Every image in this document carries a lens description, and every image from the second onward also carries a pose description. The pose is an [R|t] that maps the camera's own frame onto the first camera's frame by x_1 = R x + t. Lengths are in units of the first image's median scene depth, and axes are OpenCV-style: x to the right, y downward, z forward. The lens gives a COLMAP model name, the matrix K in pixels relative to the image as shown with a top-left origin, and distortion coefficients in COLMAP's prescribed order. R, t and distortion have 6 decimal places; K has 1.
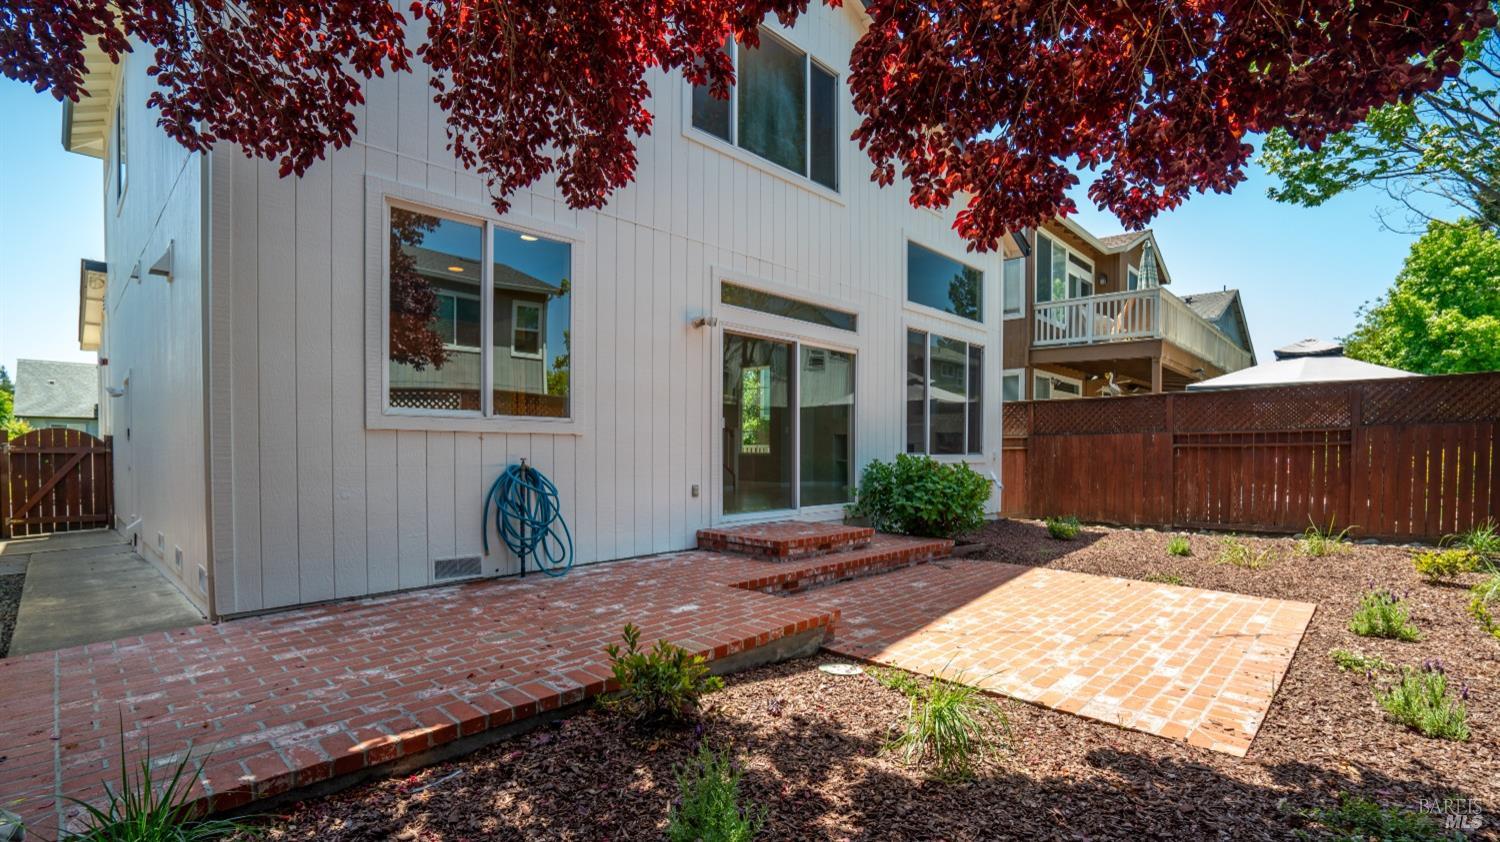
lens RADIAL K [[672.7, 0, 750.8], [0, 672.7, 453.4], [0, 0, 1]] dist [-0.039035, 0.007268]
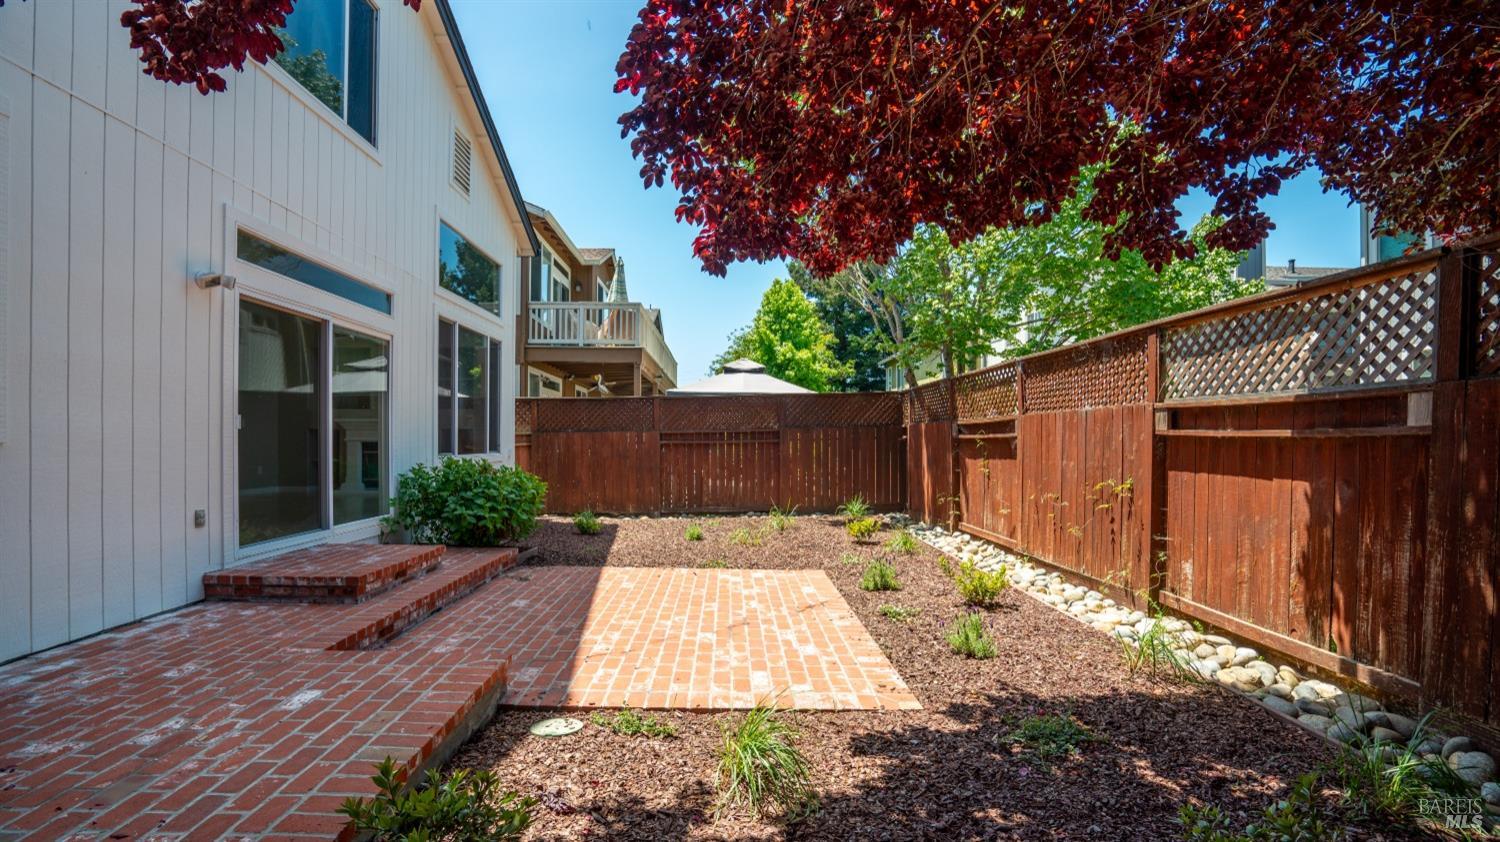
lens RADIAL K [[672.7, 0, 723.3], [0, 672.7, 429.8], [0, 0, 1]] dist [-0.039035, 0.007268]
pose [[0.723195, 0.008094, 0.690596, -0.161127], [0.005280, 0.999837, -0.017248, -0.022070], [-0.690623, 0.016120, 0.723035, 0.123440]]
